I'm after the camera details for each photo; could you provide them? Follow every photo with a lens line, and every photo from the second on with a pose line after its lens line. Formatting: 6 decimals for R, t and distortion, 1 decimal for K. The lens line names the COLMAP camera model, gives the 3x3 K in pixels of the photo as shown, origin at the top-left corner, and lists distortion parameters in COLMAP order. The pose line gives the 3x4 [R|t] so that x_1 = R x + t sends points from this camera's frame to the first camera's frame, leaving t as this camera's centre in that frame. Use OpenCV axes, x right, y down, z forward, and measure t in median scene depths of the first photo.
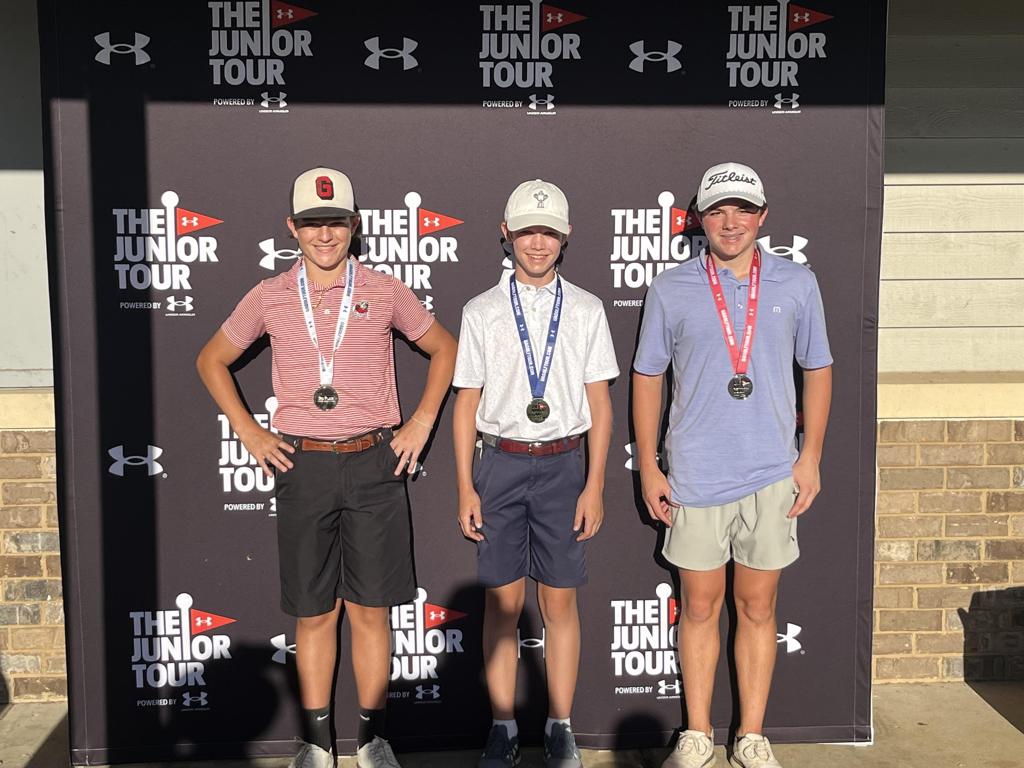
lens RADIAL K [[1465.3, 0, 517.4], [0, 1465.3, 388.8], [0, 0, 1]] dist [0.048811, 0.000000]
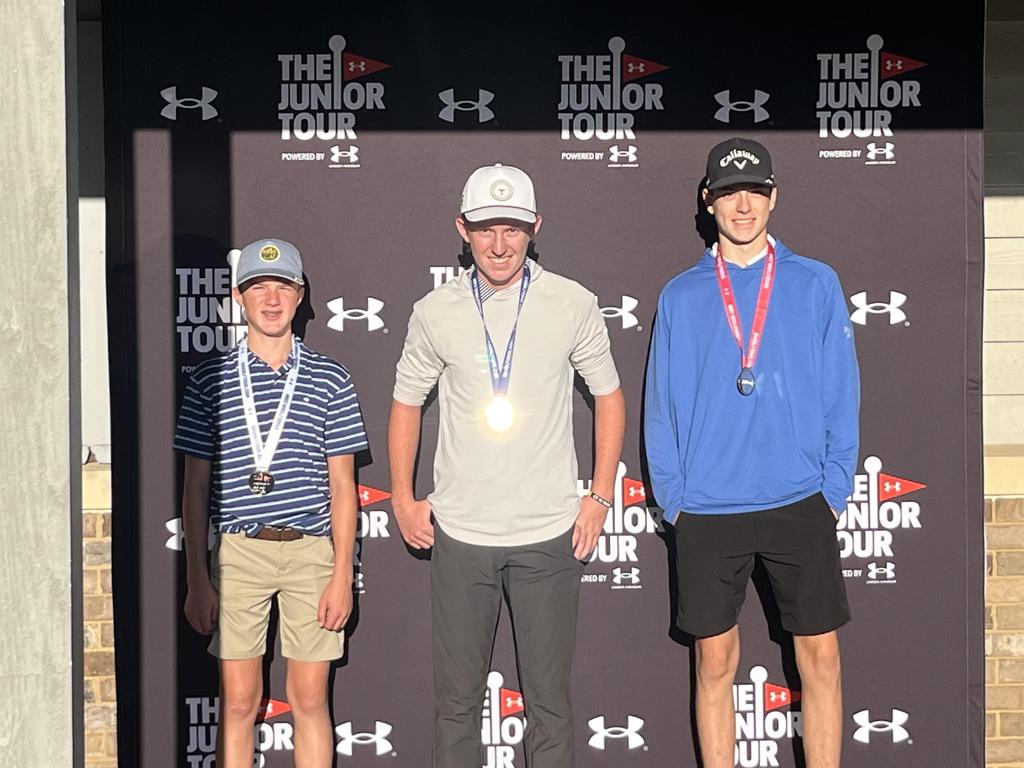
lens RADIAL K [[2276.0, 0, 508.5], [0, 2276.0, 382.6], [0, 0, 1]] dist [0.073945, 0.000000]
pose [[0.999976, -0.006482, 0.002575, -0.062045], [0.006656, 0.997214, -0.074300, 0.061491], [-0.002086, 0.074315, 0.997233, -0.459606]]
